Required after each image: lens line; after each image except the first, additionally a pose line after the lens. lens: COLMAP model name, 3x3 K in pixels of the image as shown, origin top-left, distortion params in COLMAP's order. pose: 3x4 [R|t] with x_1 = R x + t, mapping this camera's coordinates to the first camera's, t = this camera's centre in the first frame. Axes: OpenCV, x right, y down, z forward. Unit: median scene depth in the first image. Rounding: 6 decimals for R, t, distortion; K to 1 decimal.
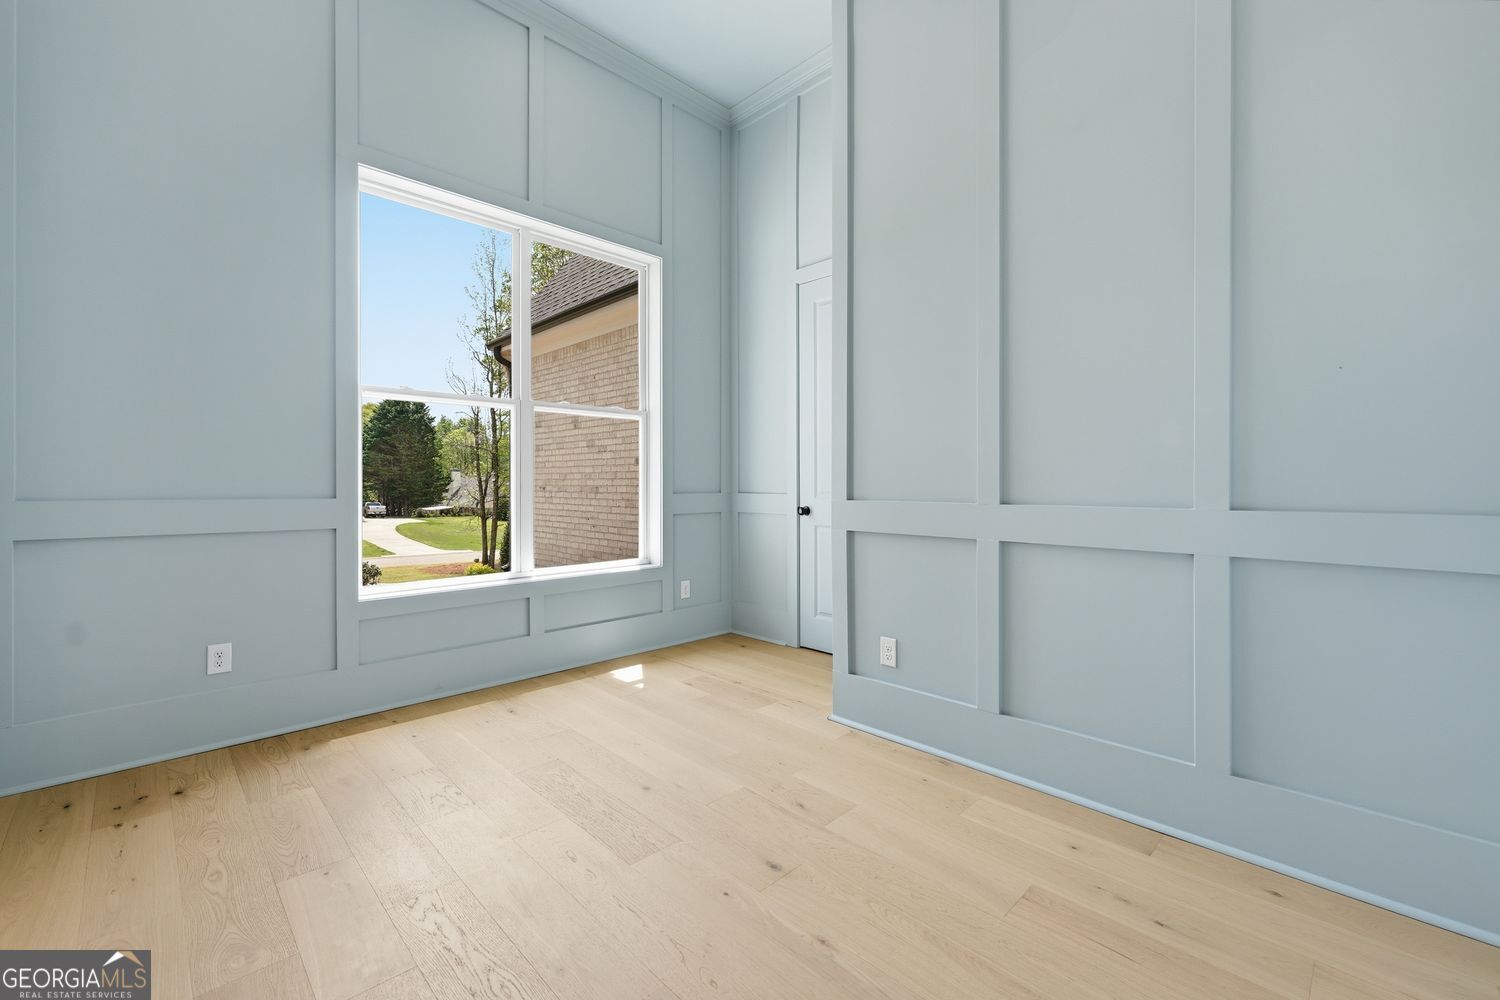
lens RADIAL K [[611.0, 0, 757.7], [0, 611.0, 498.9], [0, 0, 1]] dist [0.002339, 0.000240]
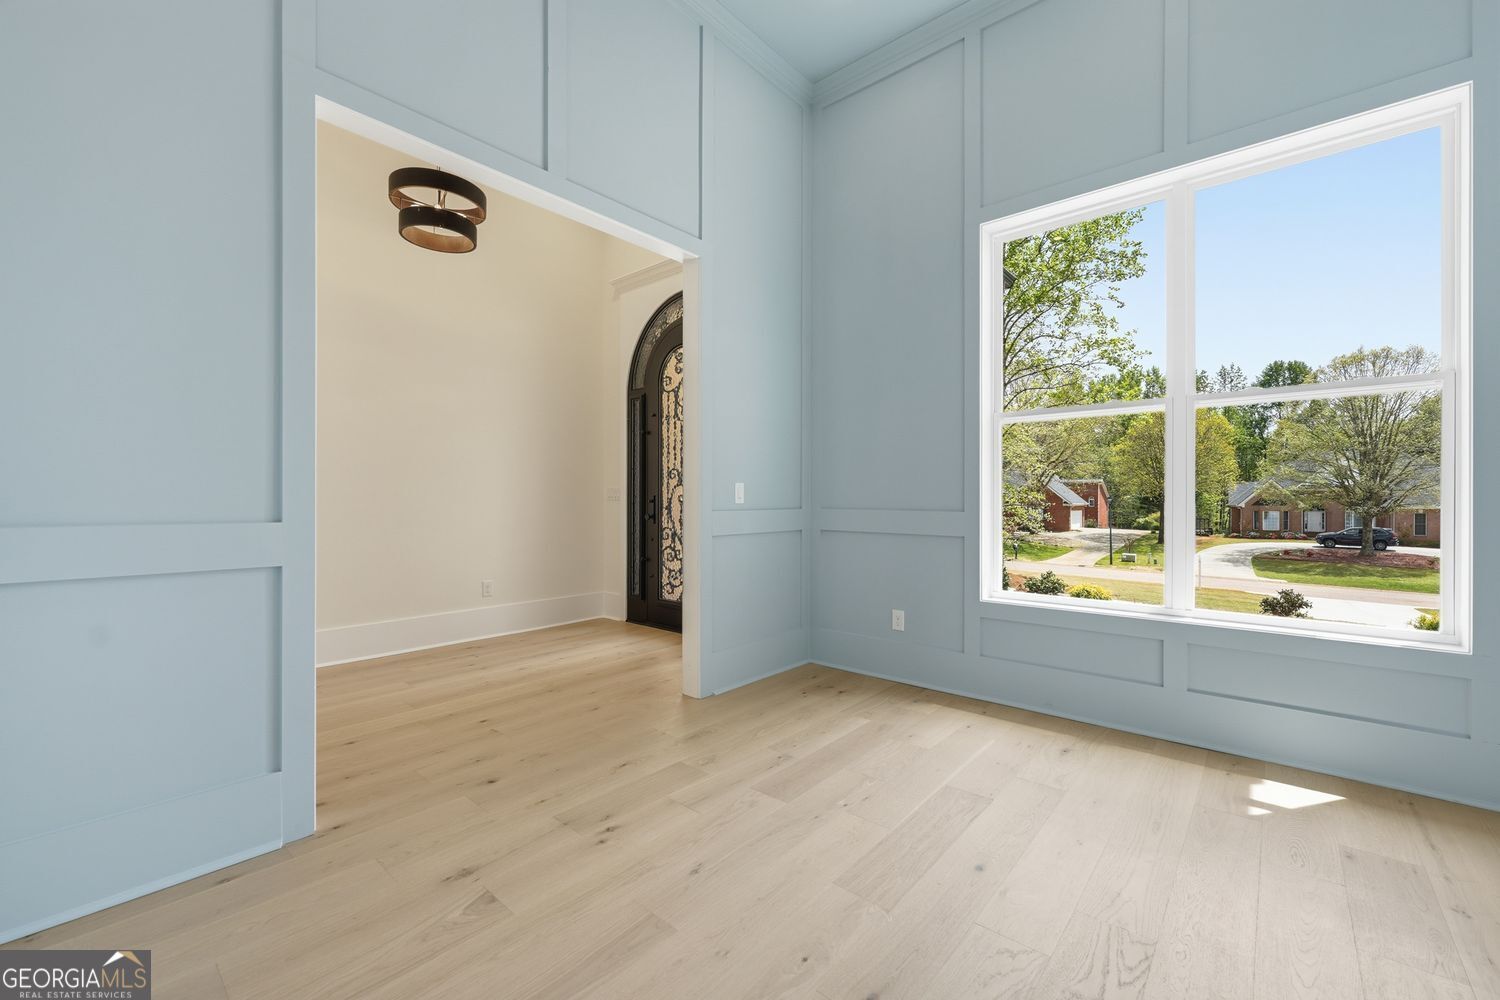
lens RADIAL K [[611.0, 0, 757.7], [0, 611.0, 498.9], [0, 0, 1]] dist [0.002339, 0.000240]
pose [[0.080195, -0.001972, -0.996777, 0.462061], [-0.022329, 0.999744, -0.003775, -0.011268], [0.996529, 0.022560, 0.080130, 0.467396]]
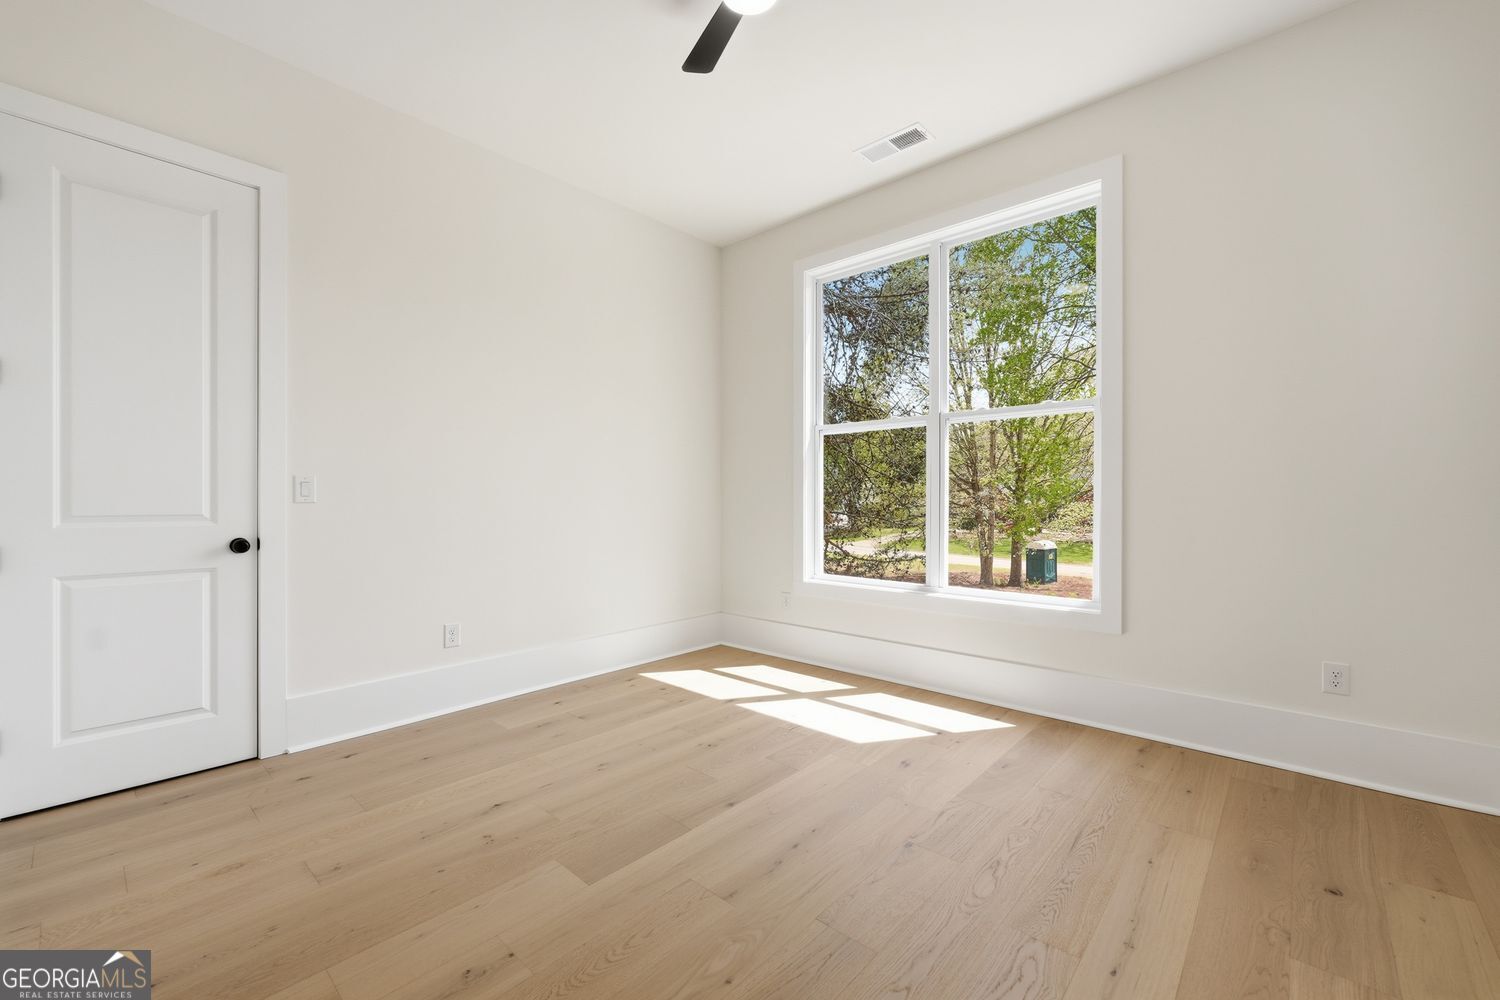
lens RADIAL K [[639.3, 0, 750.0], [0, 639.3, 500.0], [0, 0, 1]] dist [0.002625, 0.000179]
pose [[0.040834, 0.002259, -0.999163, 1.002301], [-0.018078, 0.999835, 0.001522, -0.023490], [0.999002, 0.018001, 0.040868, 1.003195]]
